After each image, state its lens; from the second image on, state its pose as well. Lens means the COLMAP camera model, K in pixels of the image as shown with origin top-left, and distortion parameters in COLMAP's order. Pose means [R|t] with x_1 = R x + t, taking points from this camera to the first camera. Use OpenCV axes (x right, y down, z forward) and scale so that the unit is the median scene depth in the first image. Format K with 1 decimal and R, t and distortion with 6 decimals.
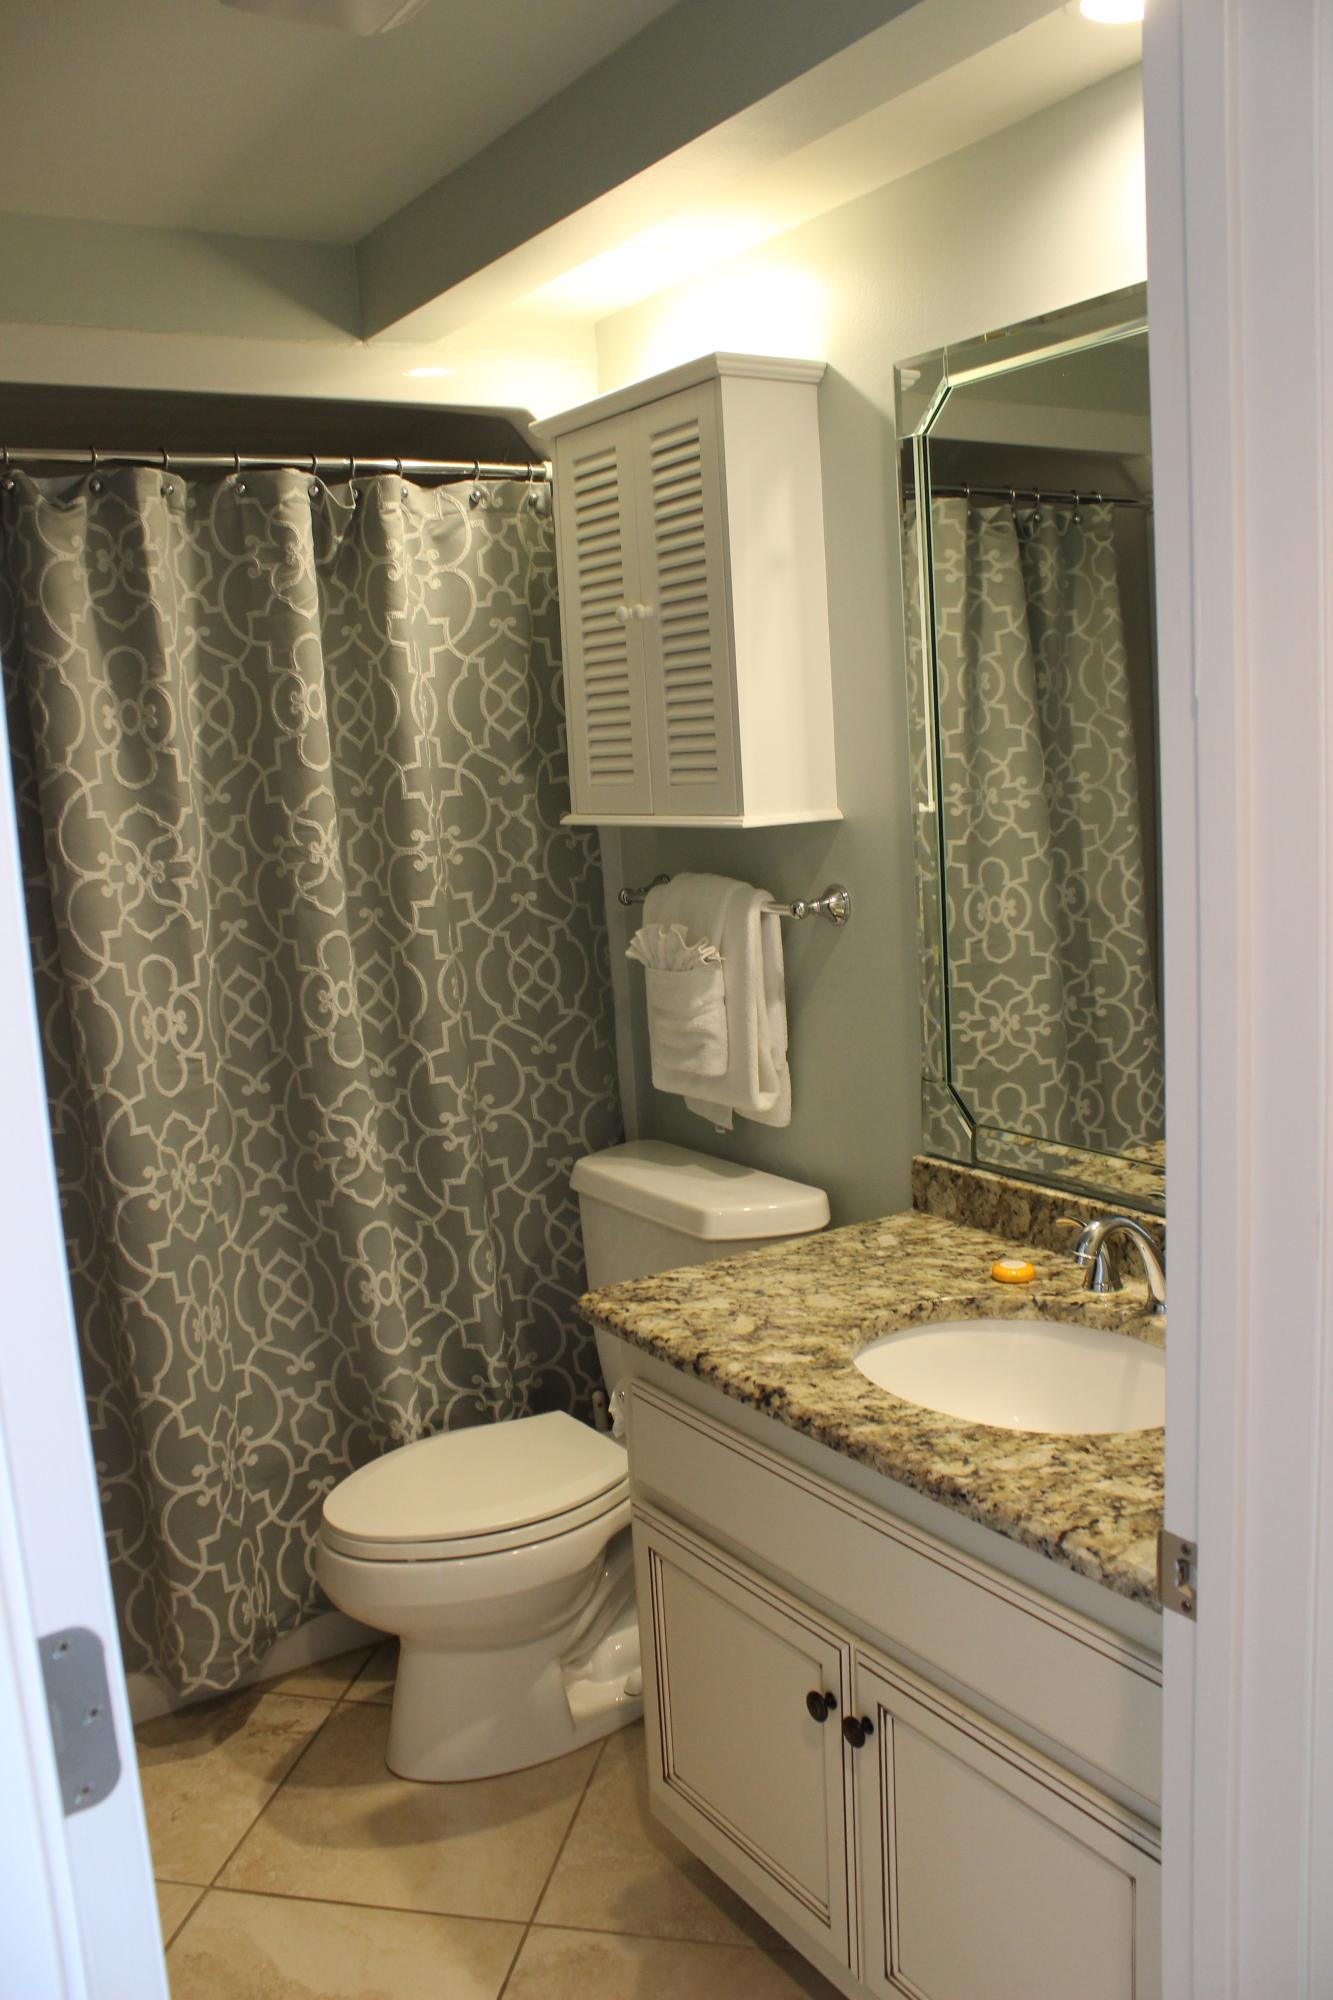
lens RADIAL K [[1654.1, 0, 666.5], [0, 1654.1, 1000.0], [0, 0, 1]] dist [-0.167399, 0.145700]
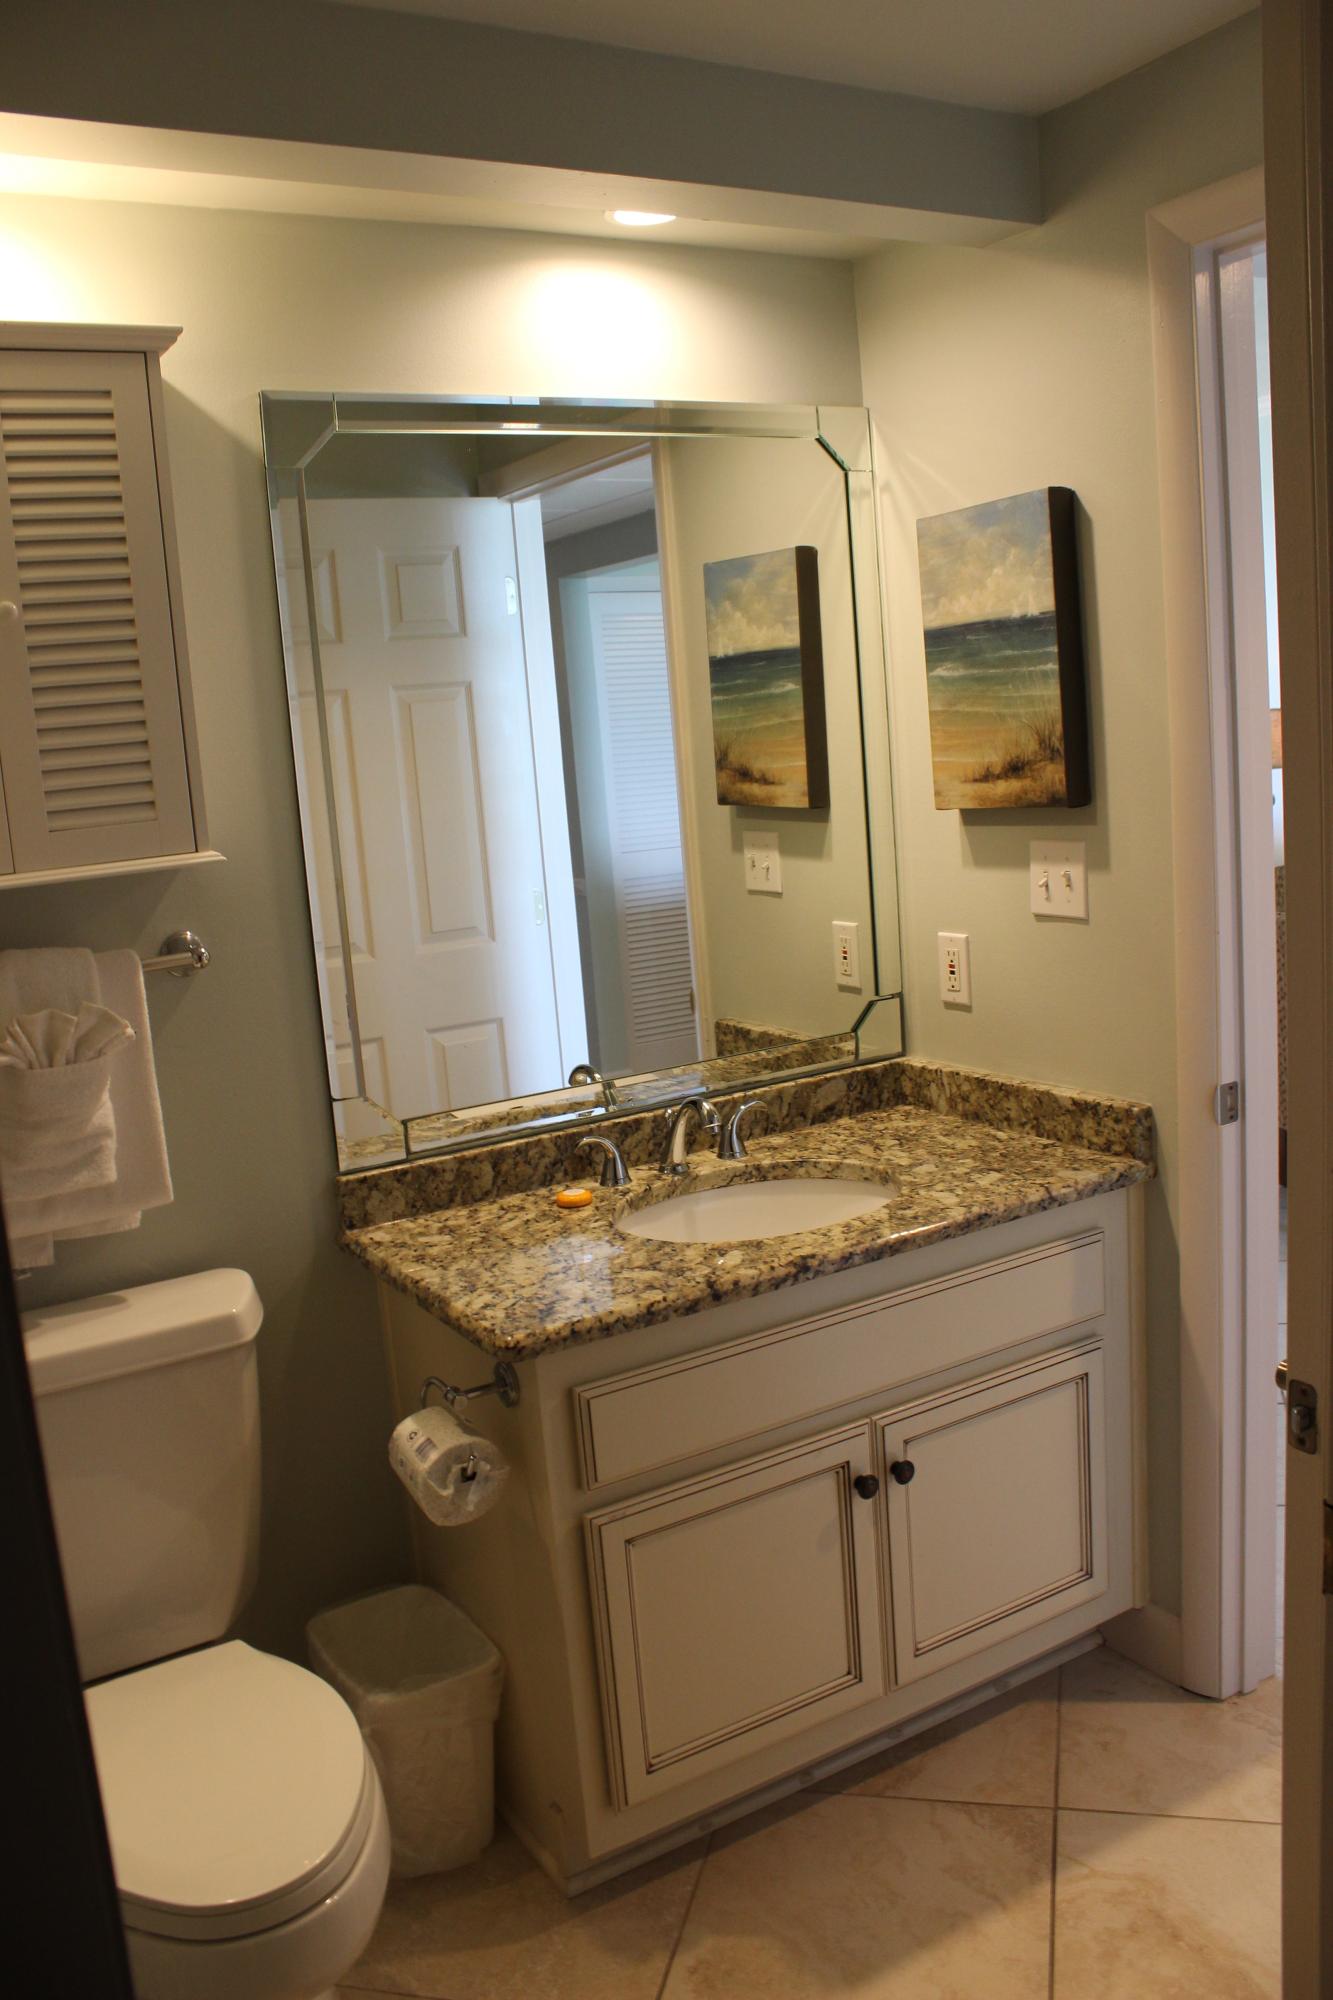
lens RADIAL K [[1654.1, 0, 666.5], [0, 1654.1, 1000.0], [0, 0, 1]] dist [-0.167399, 0.145700]
pose [[0.037187, -0.111456, 0.993073, -0.946160], [0.226947, 0.968736, 0.100226, -0.075497], [-0.973197, 0.221647, 0.061319, 0.831841]]
